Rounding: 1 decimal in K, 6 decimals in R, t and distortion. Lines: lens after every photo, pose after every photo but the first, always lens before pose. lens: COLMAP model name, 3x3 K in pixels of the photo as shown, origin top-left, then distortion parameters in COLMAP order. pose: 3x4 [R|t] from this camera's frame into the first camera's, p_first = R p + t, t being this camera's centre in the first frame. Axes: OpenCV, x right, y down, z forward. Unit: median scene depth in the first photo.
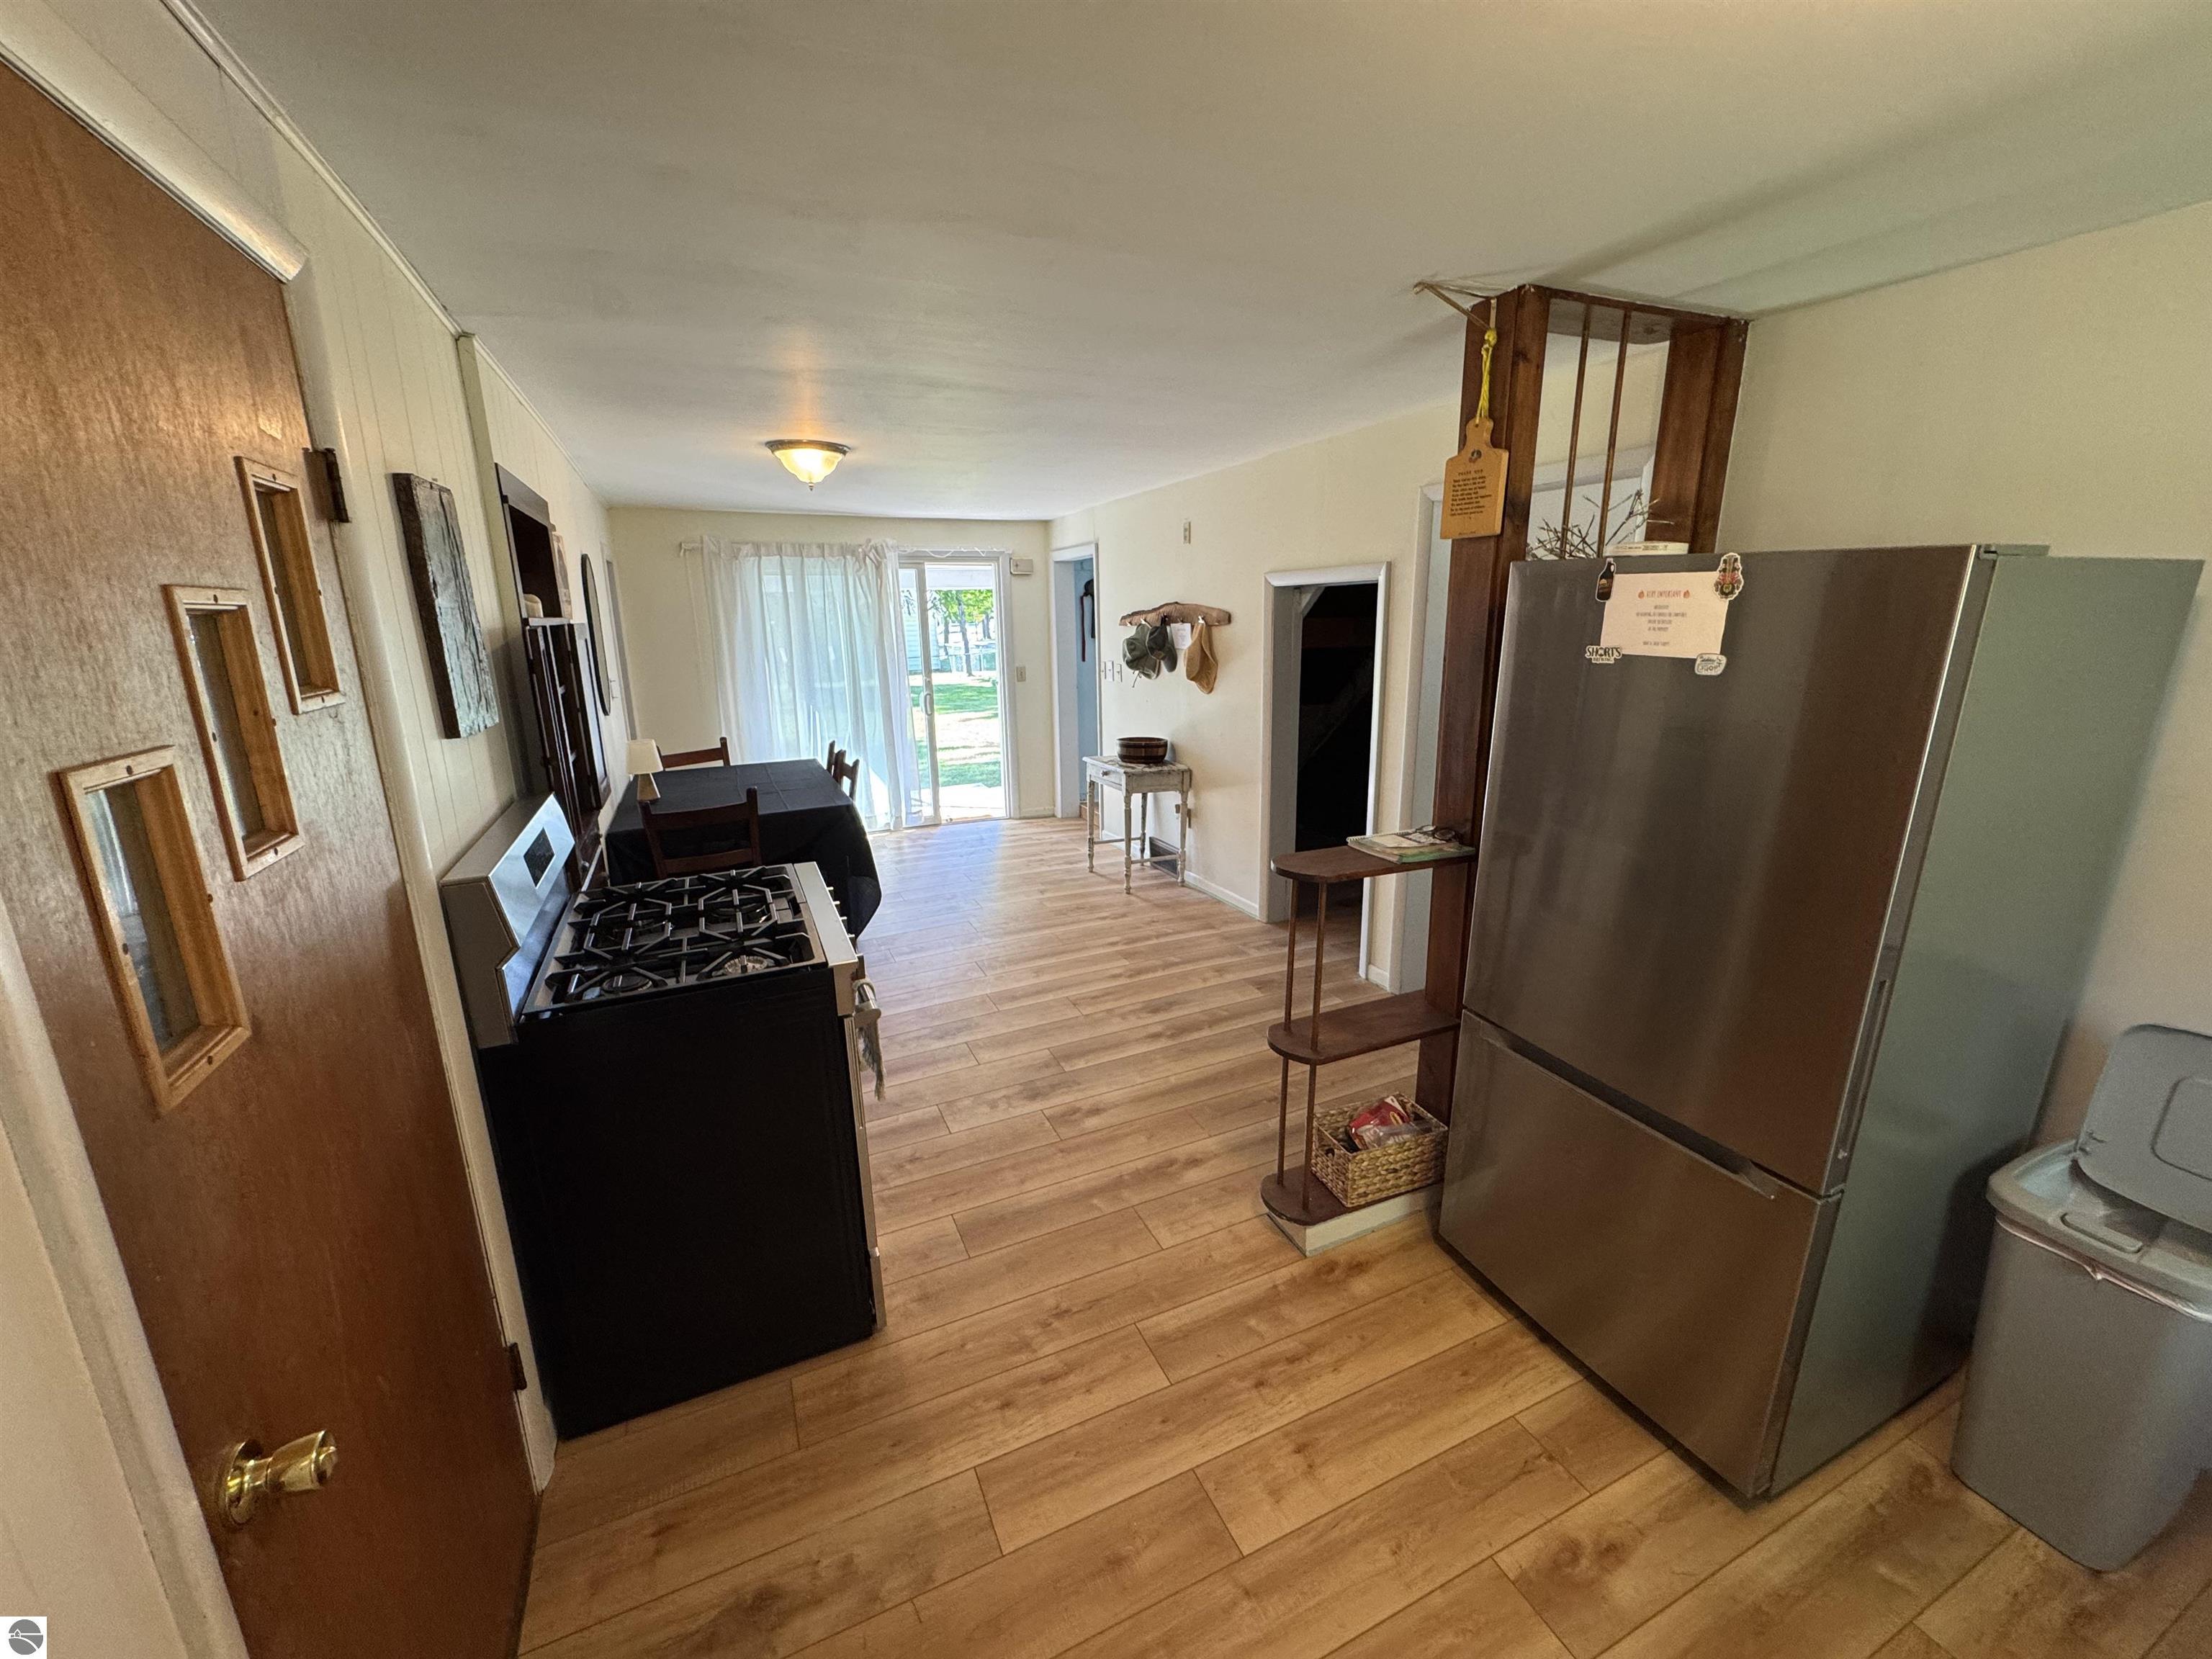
lens RADIAL K [[886.8, 0, 1106.0], [0, 886.8, 829.5], [0, 0, 1]] dist [0.002215, 0.000059]
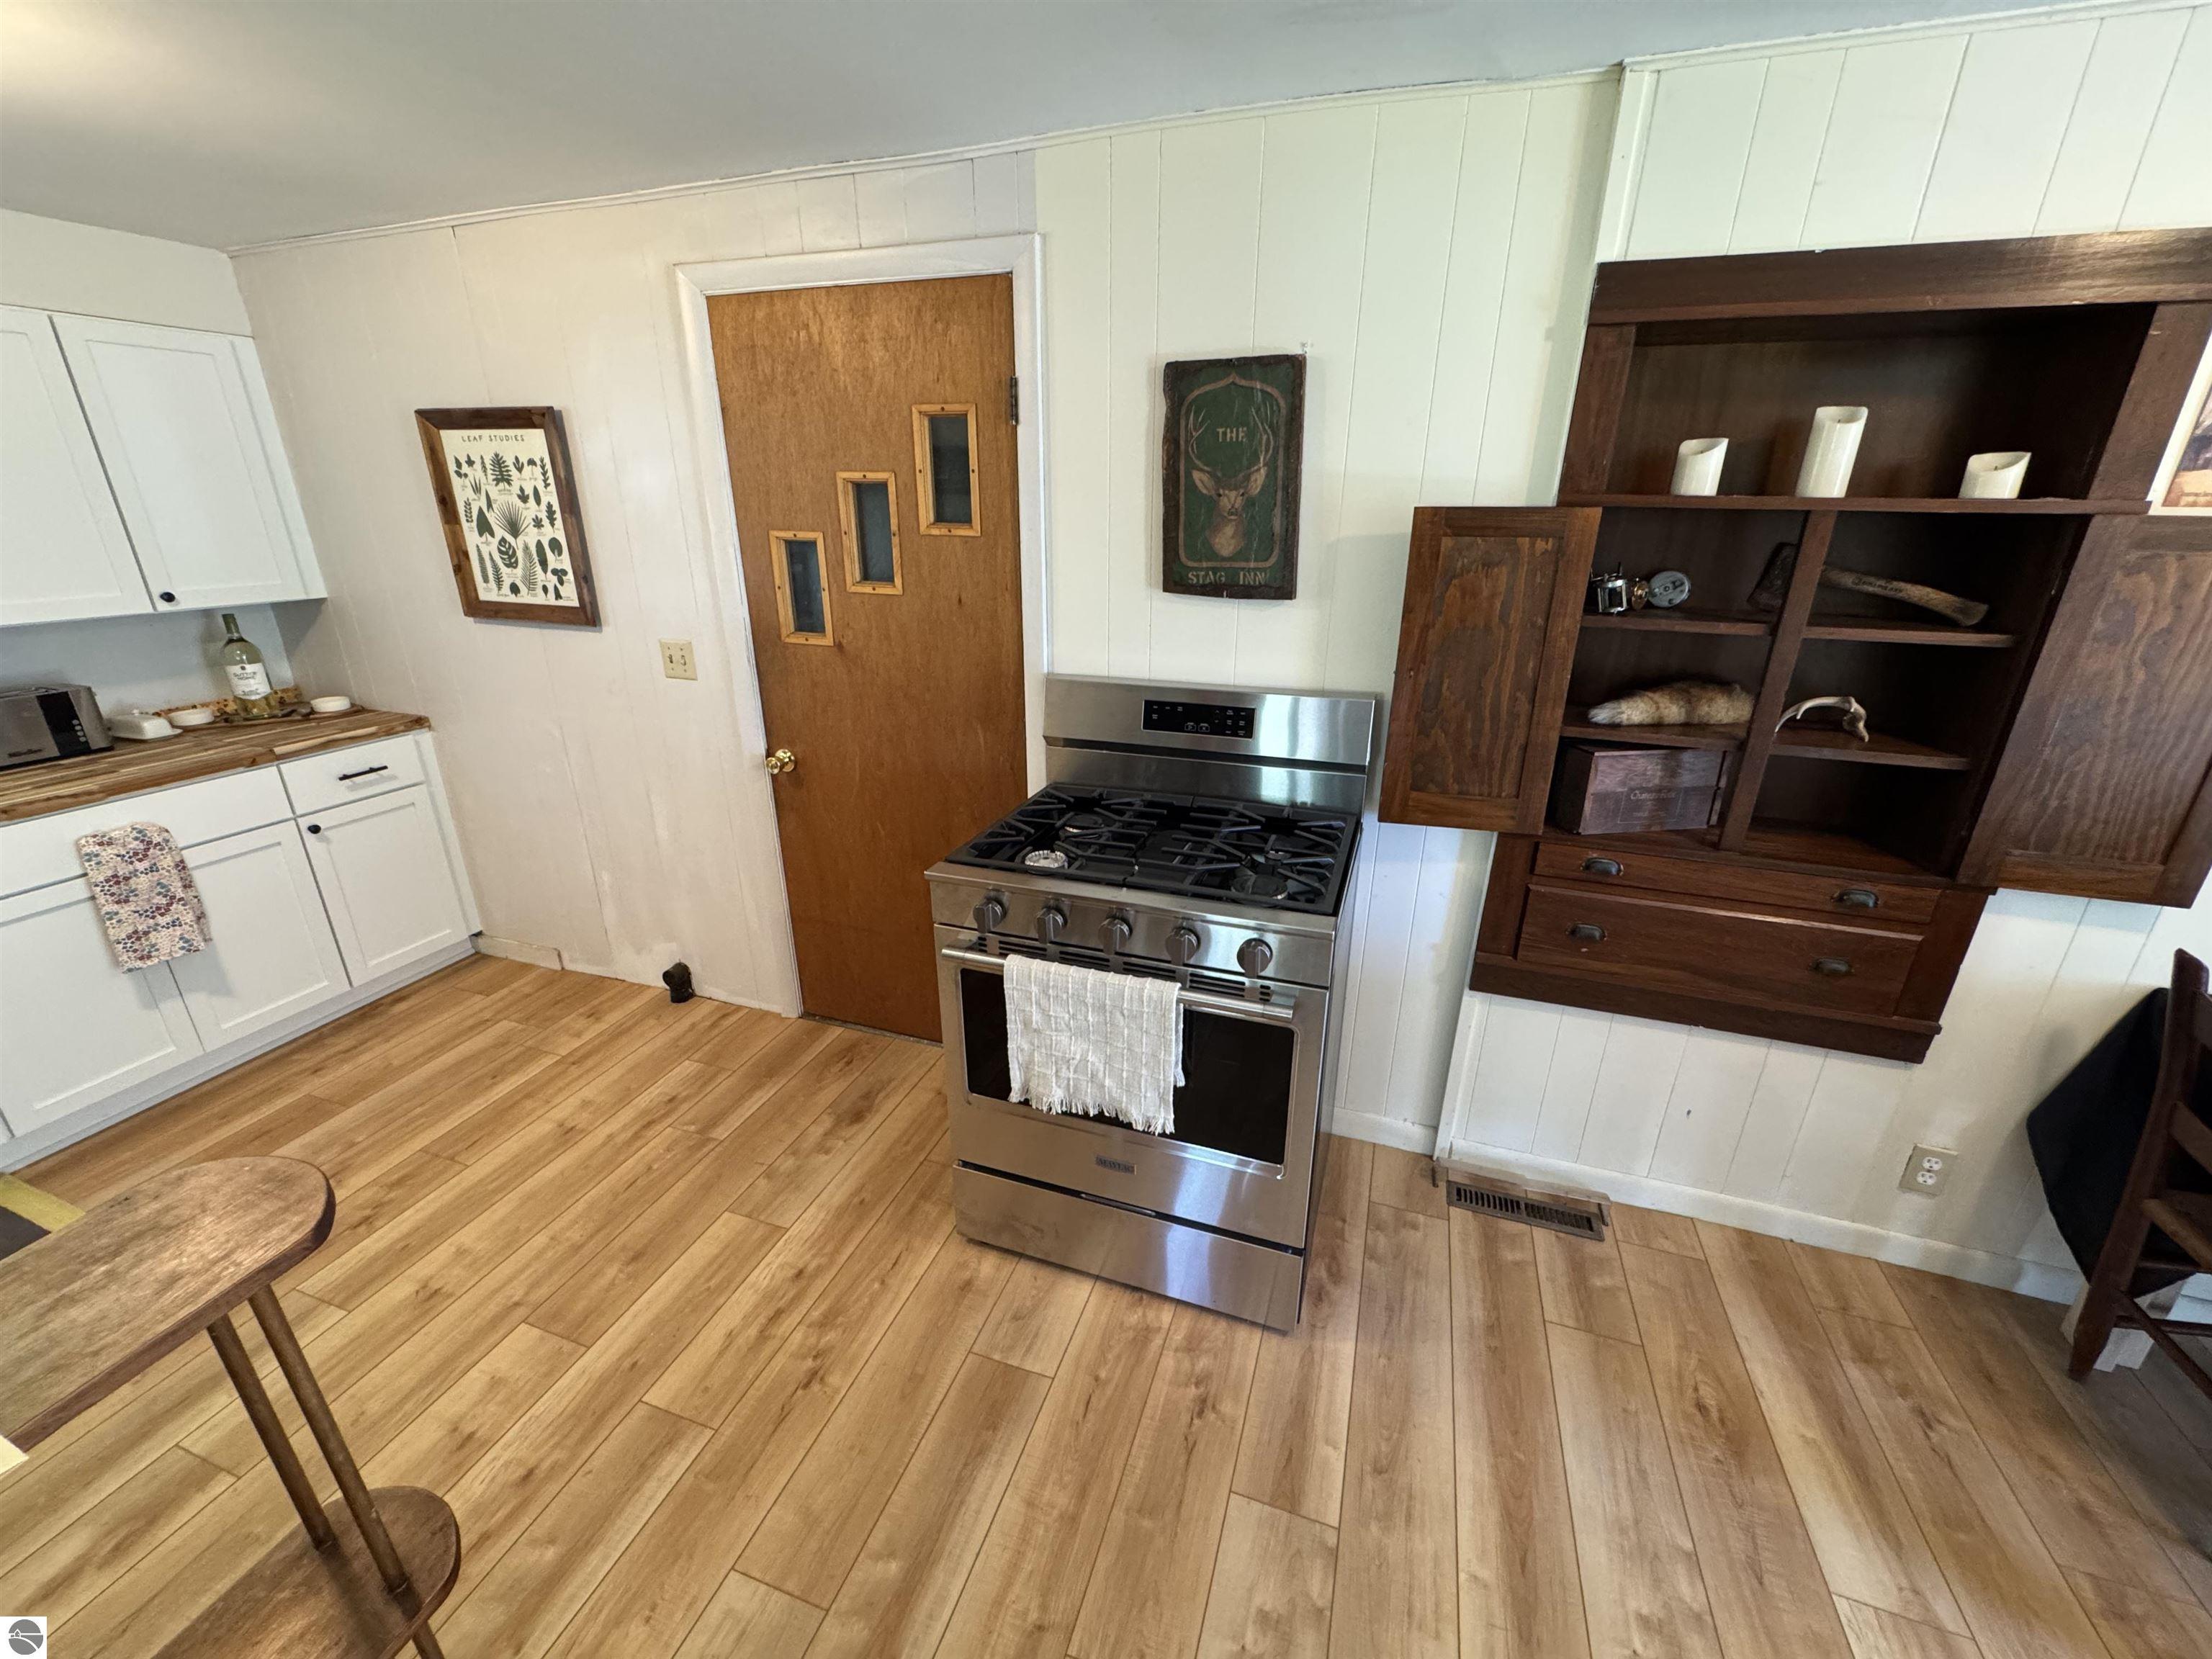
lens RADIAL K [[886.8, 0, 1106.0], [0, 886.8, 829.5], [0, 0, 1]] dist [0.002215, 0.000059]
pose [[-0.689366, 0.269548, -0.672398, 0.222968], [-0.172315, 0.840540, 0.513615, -0.436185], [0.703621, 0.469932, -0.532993, 1.748479]]
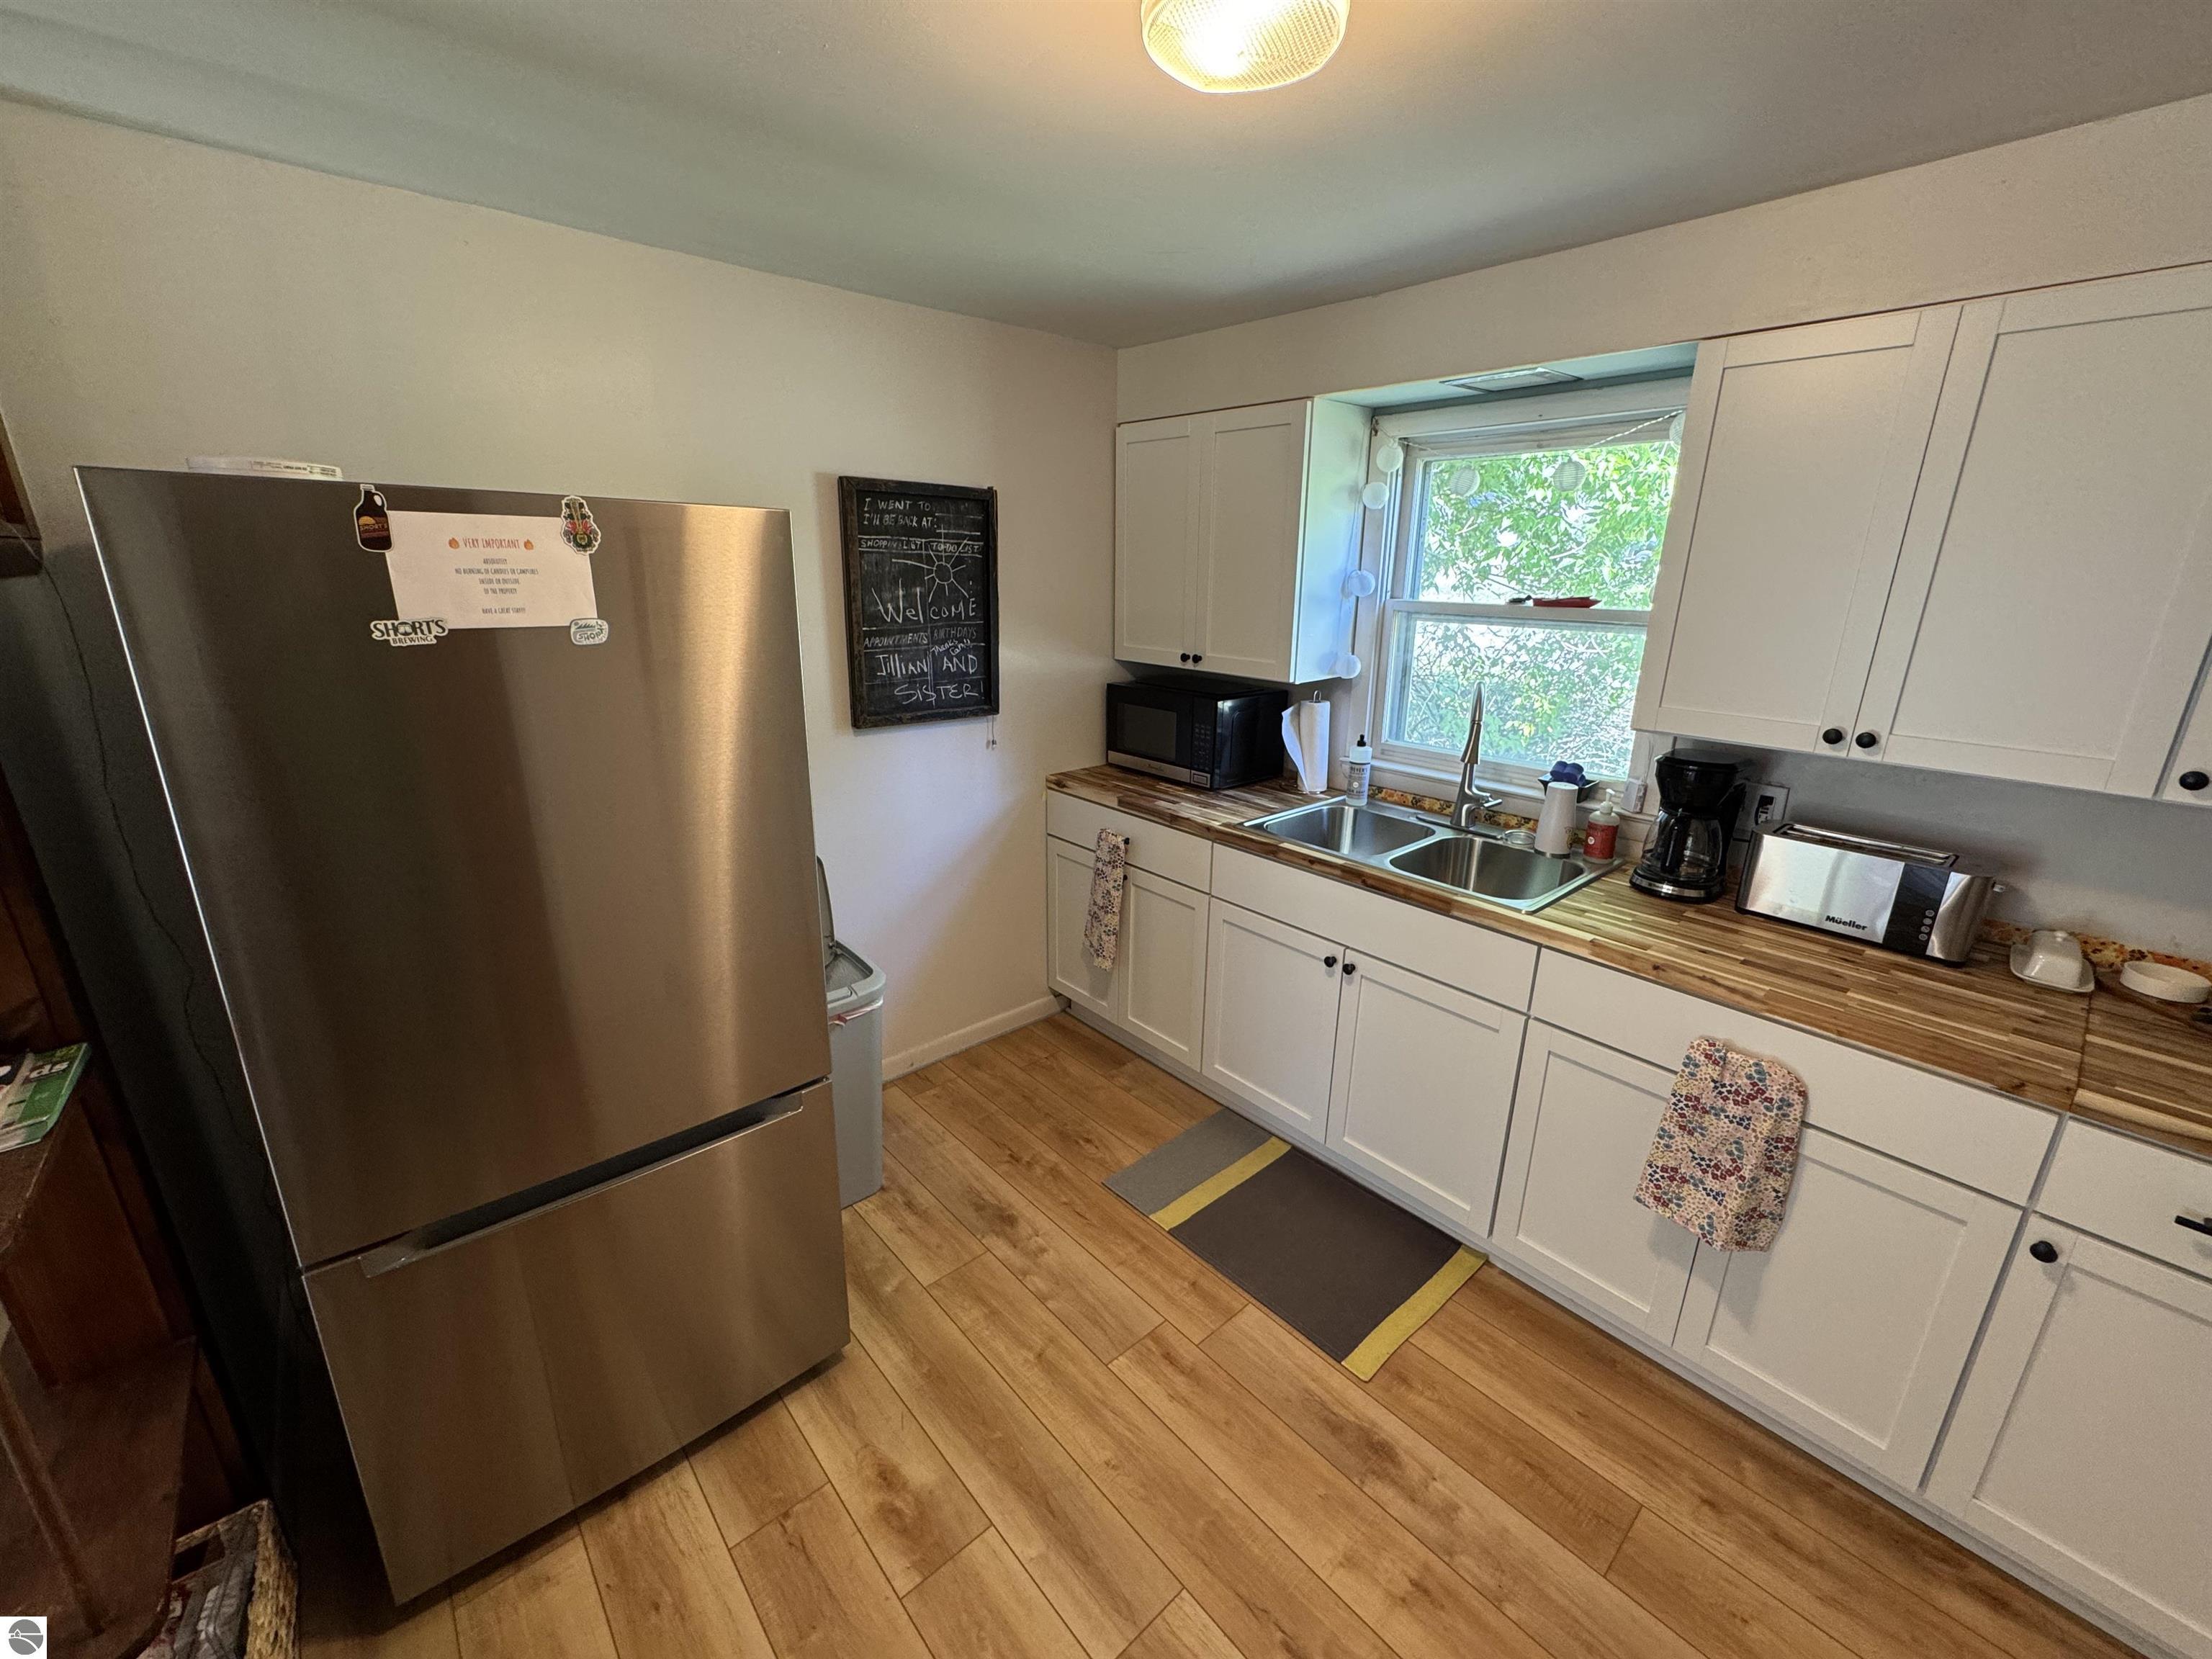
lens RADIAL K [[886.8, 0, 1106.0], [0, 886.8, 829.5], [0, 0, 1]] dist [0.002215, 0.000059]
pose [[-0.296142, -0.266535, 0.917202, -0.249313], [0.232859, 0.911155, 0.339962, -0.166914], [-0.926324, 0.314255, -0.207766, 0.698574]]
